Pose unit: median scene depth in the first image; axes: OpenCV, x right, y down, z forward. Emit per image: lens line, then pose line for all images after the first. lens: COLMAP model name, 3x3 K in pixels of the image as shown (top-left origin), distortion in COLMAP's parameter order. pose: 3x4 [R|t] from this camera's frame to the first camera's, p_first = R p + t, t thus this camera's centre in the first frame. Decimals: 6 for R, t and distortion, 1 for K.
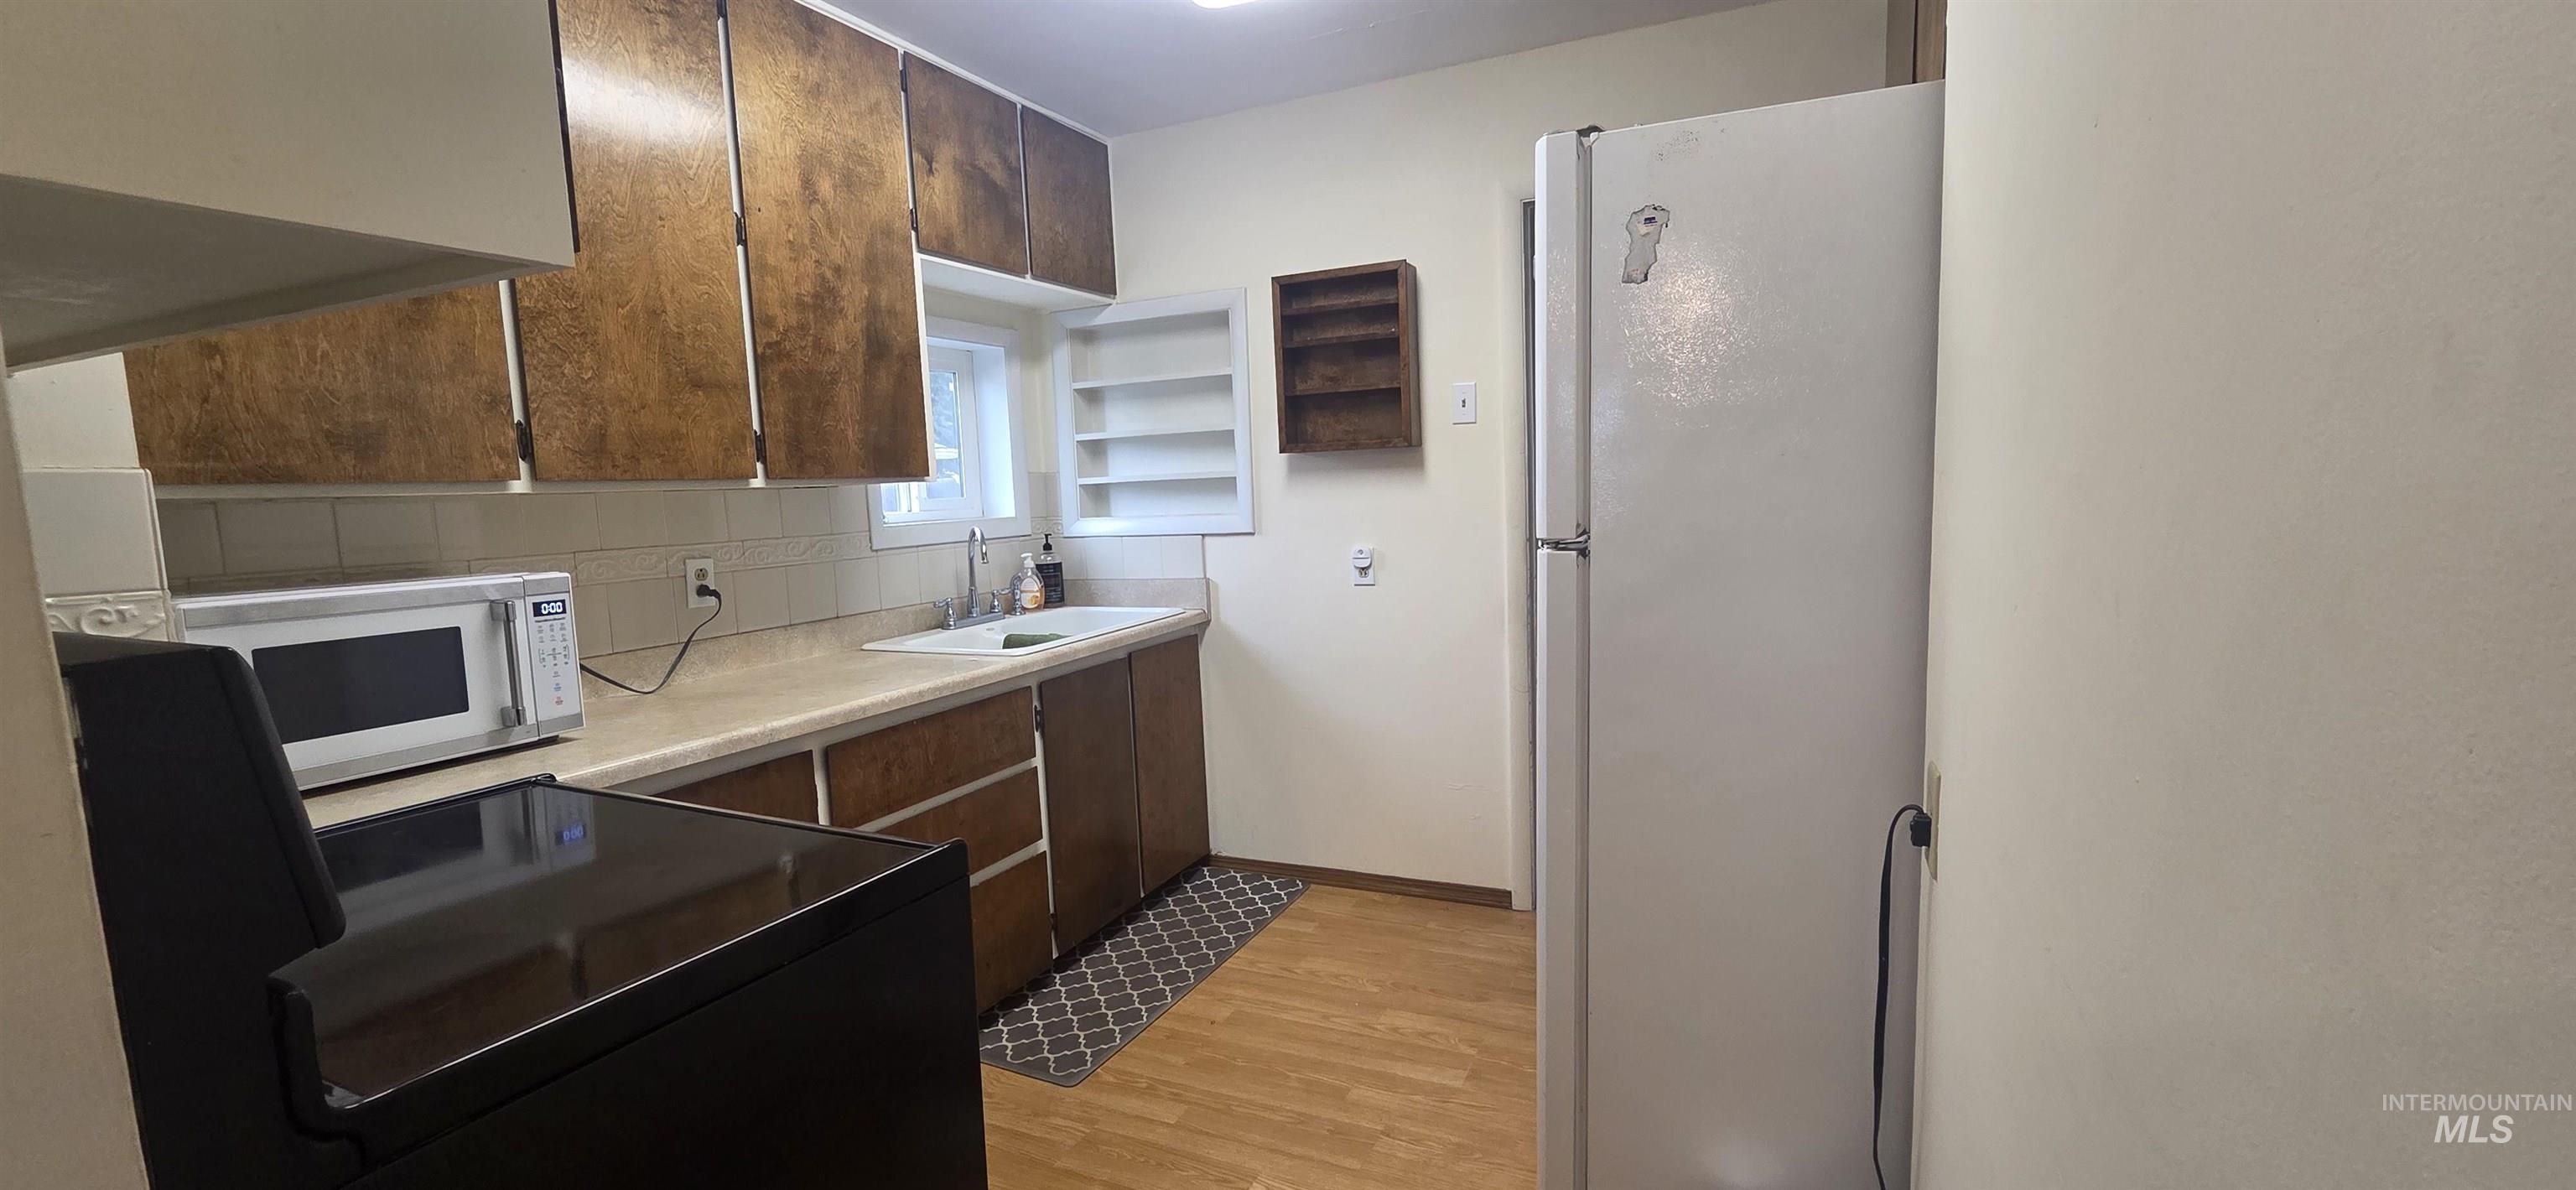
lens RADIAL K [[1060.6, 0, 1287.0], [0, 1060.6, 596.3], [0, 0, 1]] dist [0.003678, 0.000281]
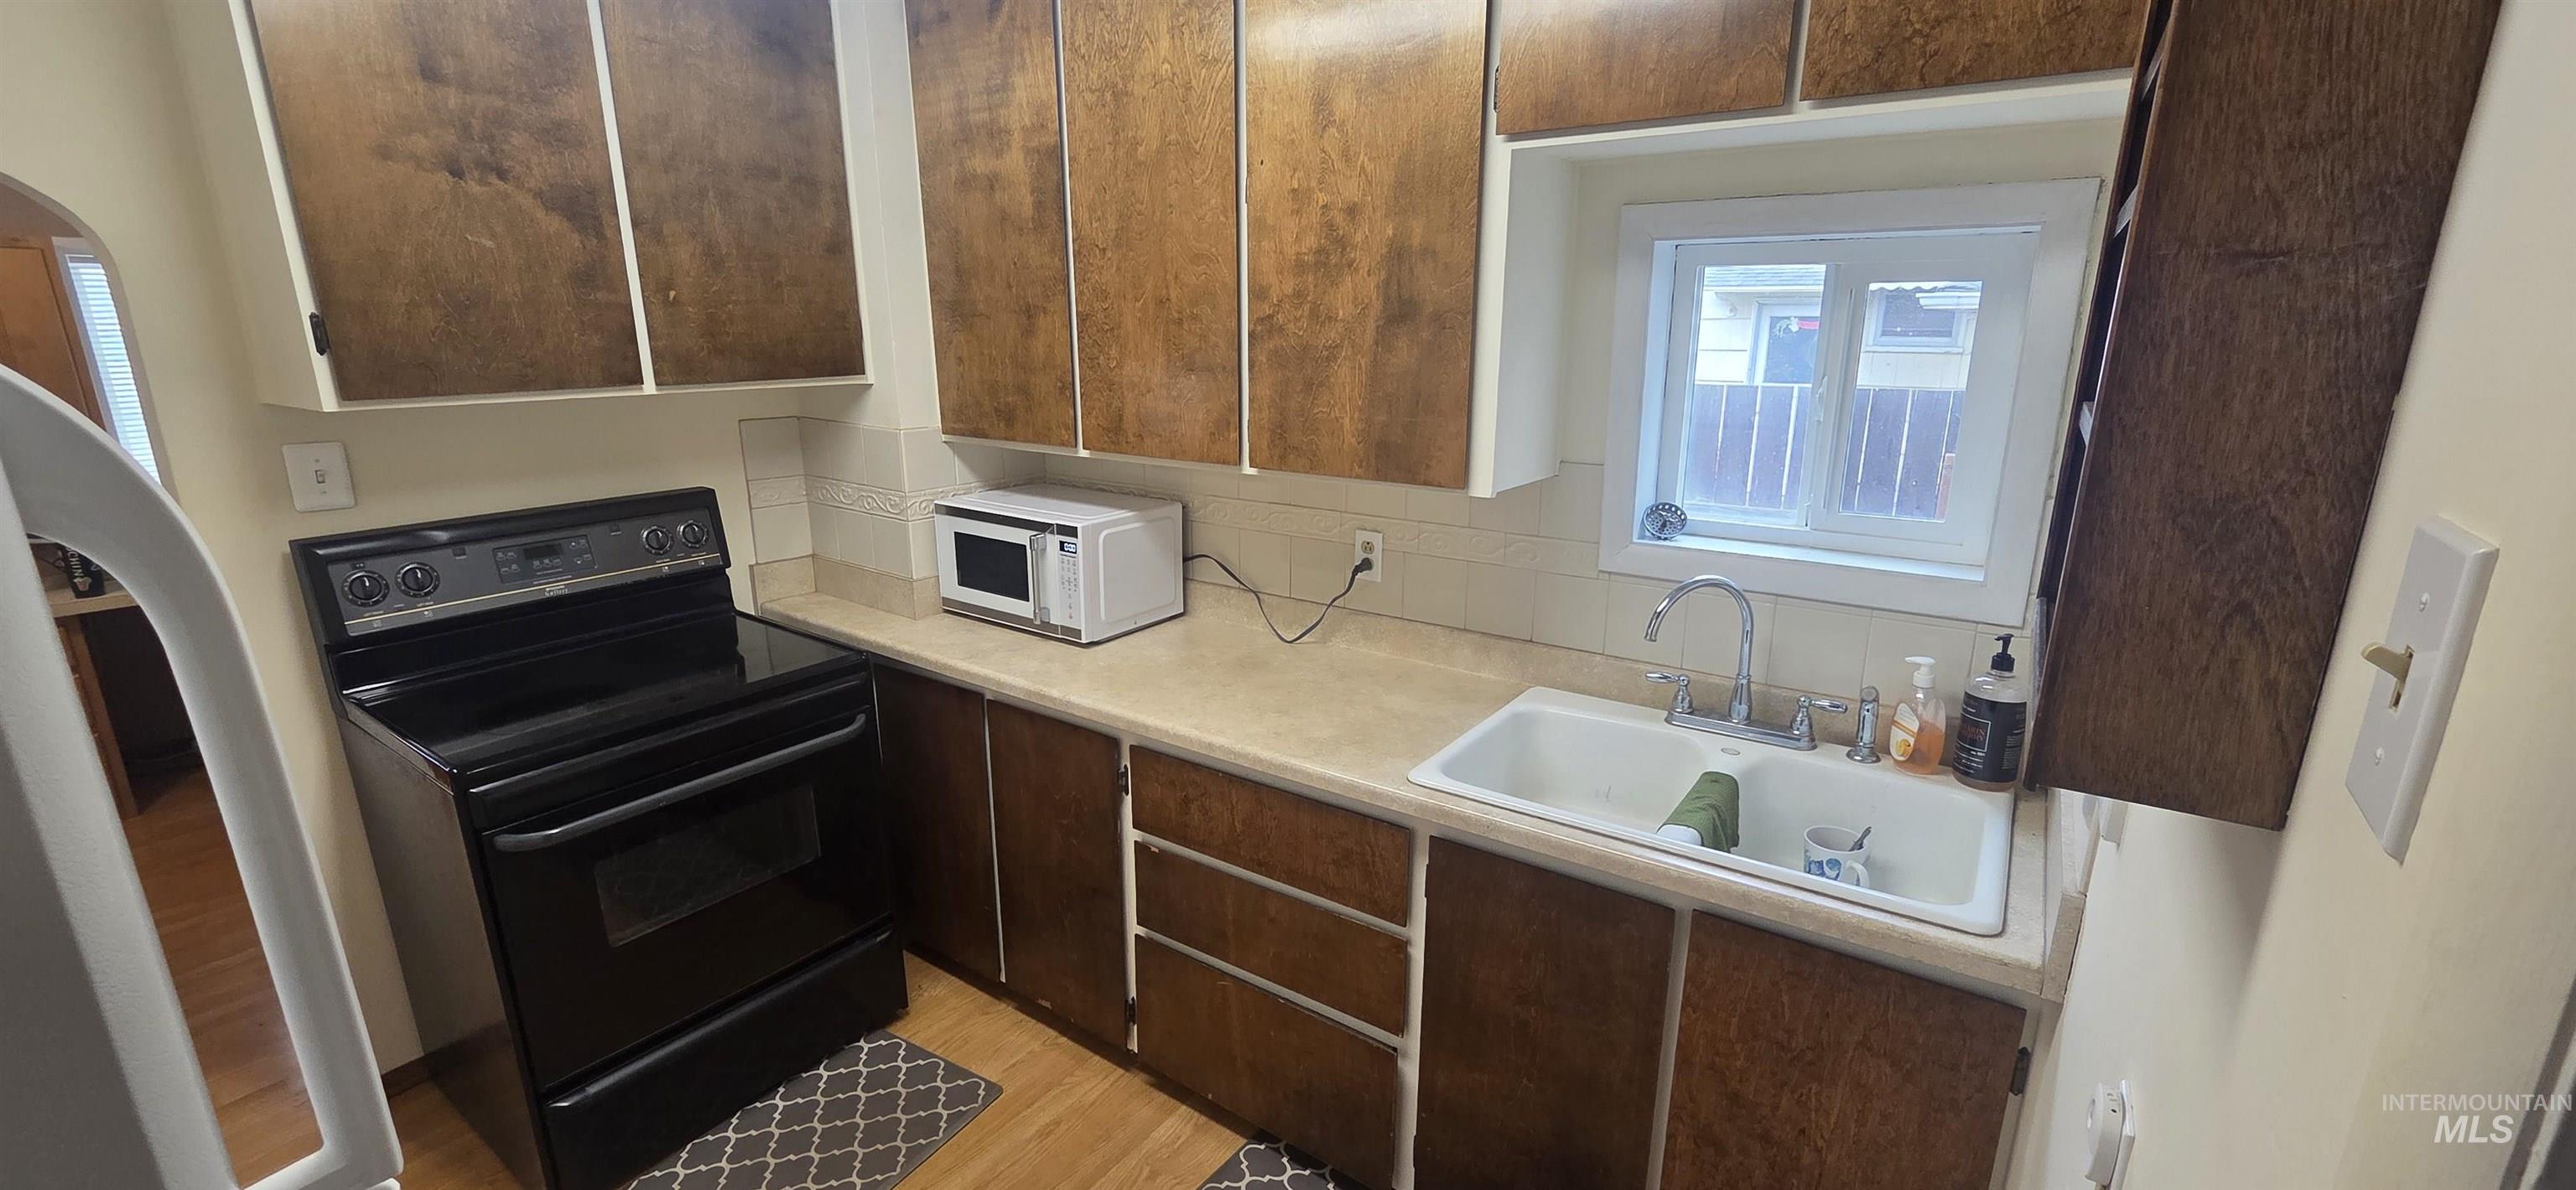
lens RADIAL K [[1060.6, 0, 1285.1], [0, 1060.6, 598.6], [0, 0, 1]] dist [0.003678, 0.000281]
pose [[-0.177216, 0.288059, -0.941072, 0.398938], [-0.101106, 0.945819, 0.308552, -0.280712], [0.978965, 0.149828, -0.138490, 1.130348]]
